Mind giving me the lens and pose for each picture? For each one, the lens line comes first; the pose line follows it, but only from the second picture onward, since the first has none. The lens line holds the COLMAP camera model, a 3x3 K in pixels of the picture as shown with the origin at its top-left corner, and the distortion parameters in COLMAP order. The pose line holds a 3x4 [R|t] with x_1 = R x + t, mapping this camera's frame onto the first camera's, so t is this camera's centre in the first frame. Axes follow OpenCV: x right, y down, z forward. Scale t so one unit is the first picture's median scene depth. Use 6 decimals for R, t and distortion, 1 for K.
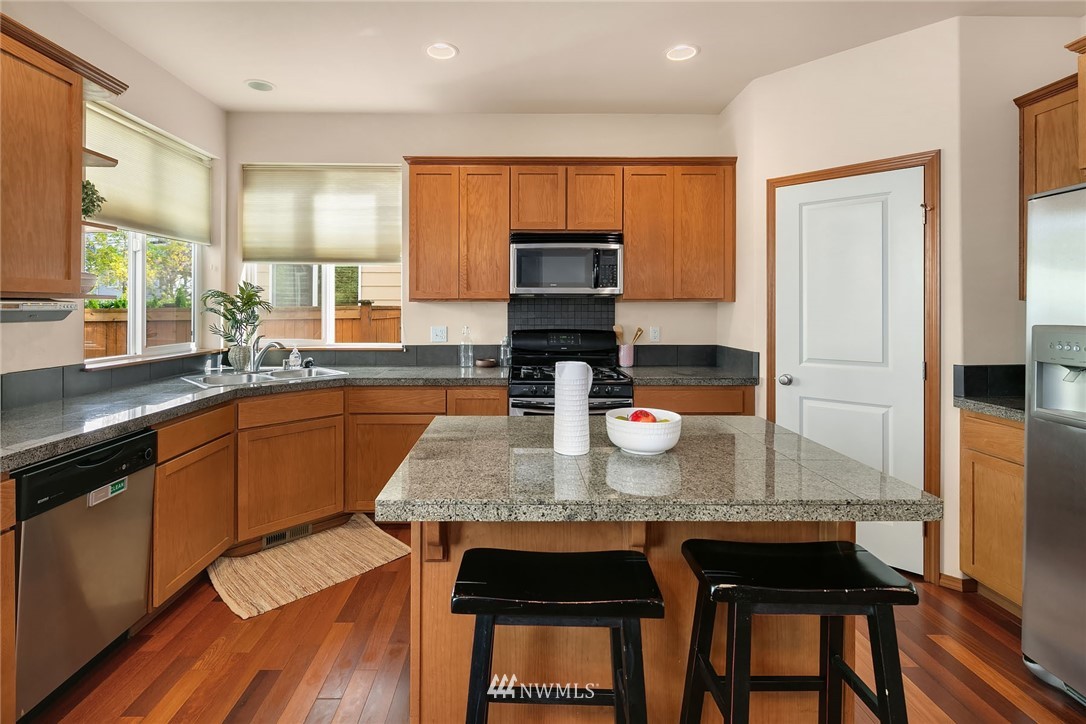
lens RADIAL K [[535.1, 0, 507.9], [0, 535.1, 306.1], [0, 0, 1]] dist [-0.000447, -0.000297]
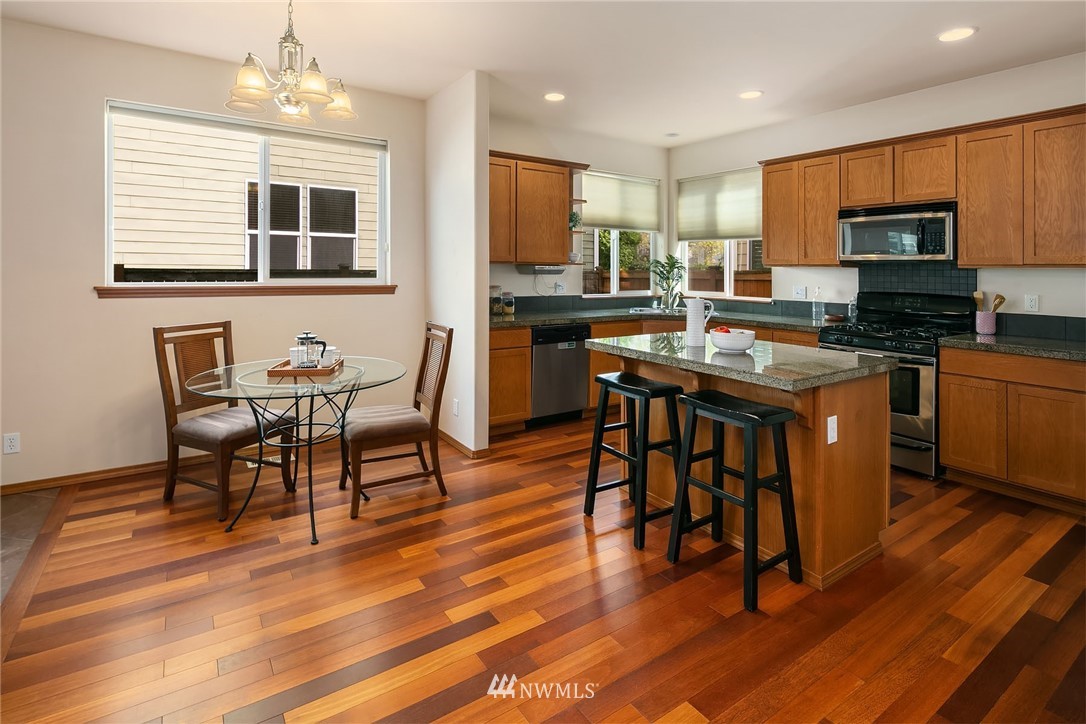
lens RADIAL K [[532.4, 0, 541.2], [0, 532.4, 253.8], [0, 0, 1]] dist [-0.002374, -0.000423]
pose [[0.567815, -0.016739, -0.822986, 0.604840], [-0.009107, 0.999604, -0.026615, 0.000163], [0.823106, 0.022607, 0.567438, -0.237550]]
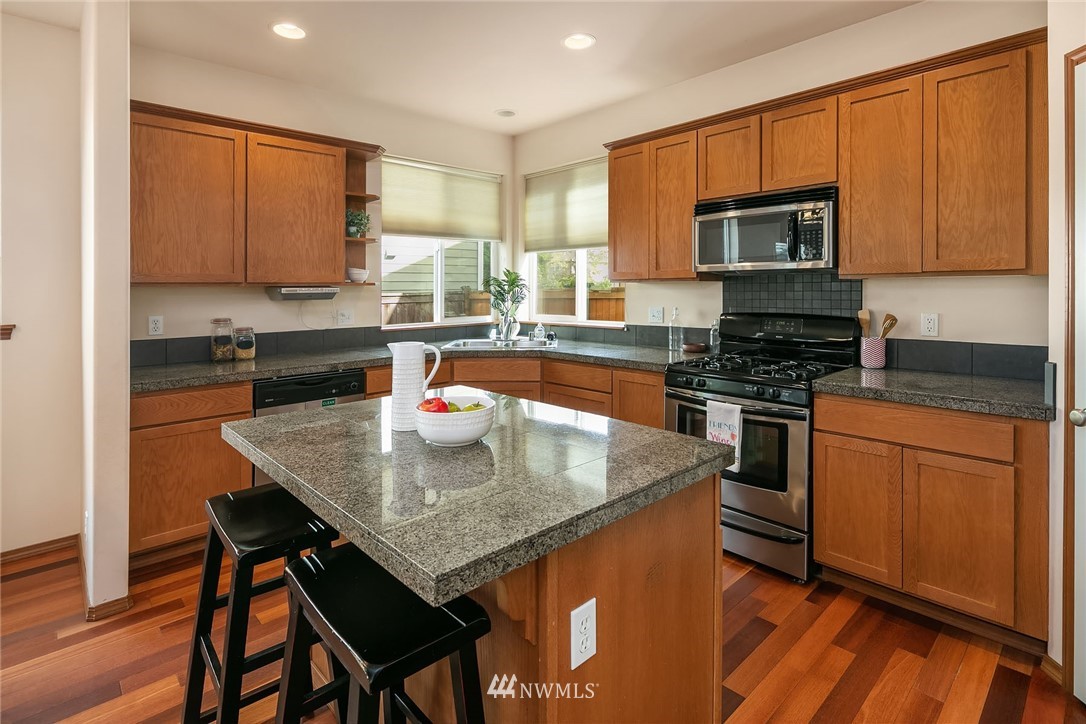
lens RADIAL K [[522.7, 0, 557.2], [0, 522.7, 284.1], [0, 0, 1]] dist [0.000037, -0.001022]
pose [[0.689002, -0.012668, -0.724649, 0.474152], [0.012511, 0.999906, -0.005584, -0.000872], [0.724652, -0.005219, 0.689096, 0.223614]]
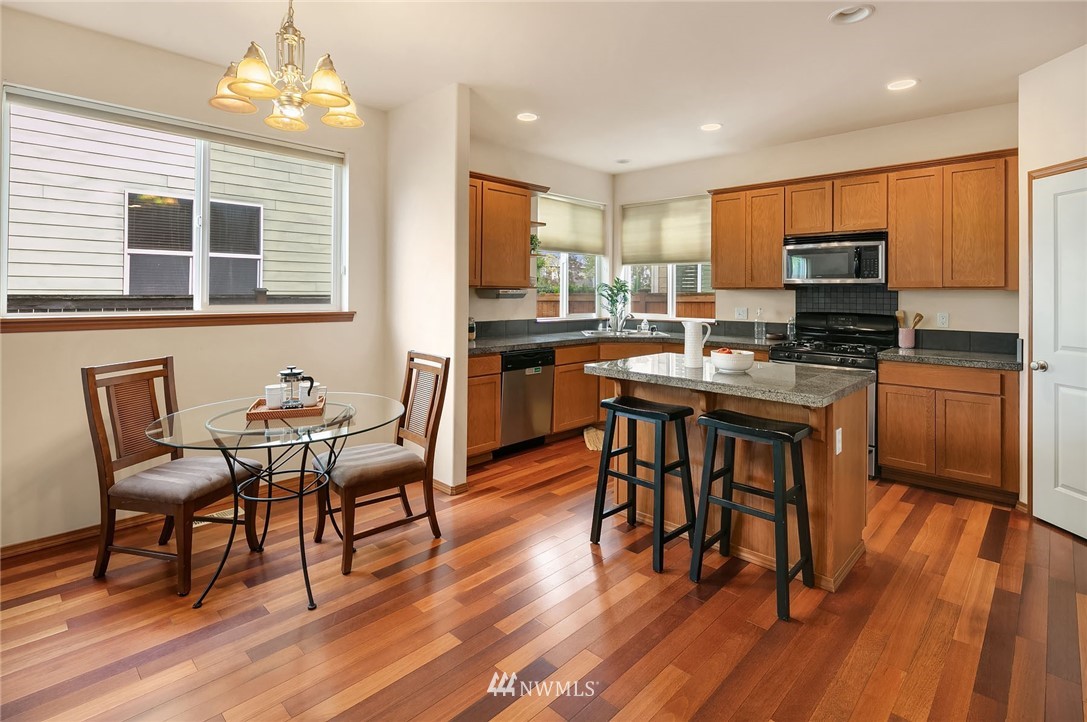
lens RADIAL K [[530.9, 0, 546.6], [0, 530.9, 277.8], [0, 0, 1]] dist [-0.000714, -0.001334]
pose [[0.727365, -0.014635, -0.686095, 0.471006], [-0.004415, 0.999652, -0.026003, -0.001058], [0.686237, 0.021943, 0.727047, -0.348244]]
